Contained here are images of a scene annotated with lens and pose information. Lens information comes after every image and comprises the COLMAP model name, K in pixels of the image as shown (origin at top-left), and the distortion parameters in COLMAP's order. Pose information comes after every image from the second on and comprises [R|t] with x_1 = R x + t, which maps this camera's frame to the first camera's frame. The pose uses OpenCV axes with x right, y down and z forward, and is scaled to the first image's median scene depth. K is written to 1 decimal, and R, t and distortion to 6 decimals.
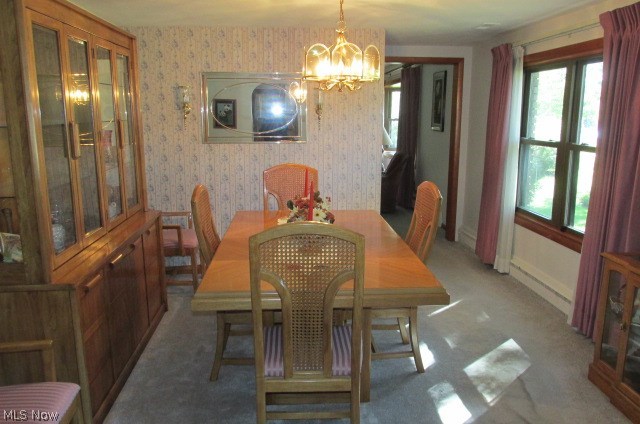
lens RADIAL K [[528.1, 0, 319.9], [0, 528.1, 214.7], [0, 0, 1]] dist [-0.053378, 0.005213]
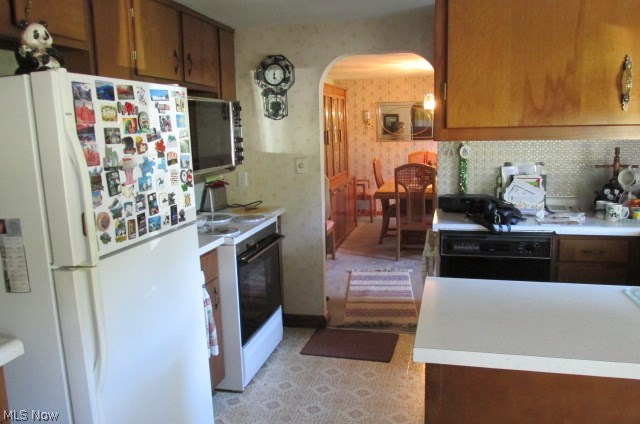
lens RADIAL K [[528.1, 0, 322.3], [0, 528.1, 212.7], [0, 0, 1]] dist [-0.053378, 0.005213]
pose [[0.952324, 0.020637, -0.304389, 0.159969], [-0.026593, 0.999527, -0.015432, 0.145692], [0.303926, 0.022791, 0.952423, -0.798345]]
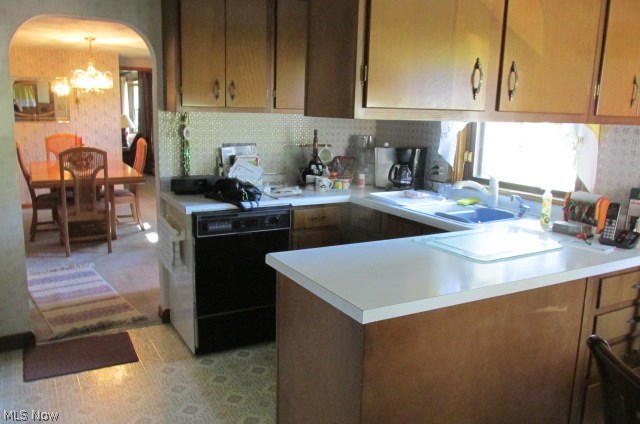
lens RADIAL K [[528.1, 0, 324.0], [0, 528.1, 209.1], [0, 0, 1]] dist [-0.053378, 0.005213]
pose [[0.897094, -0.066214, 0.436849, -0.043818], [0.063029, 0.997774, 0.021800, 0.145510], [-0.437320, 0.007977, 0.899270, -0.776254]]
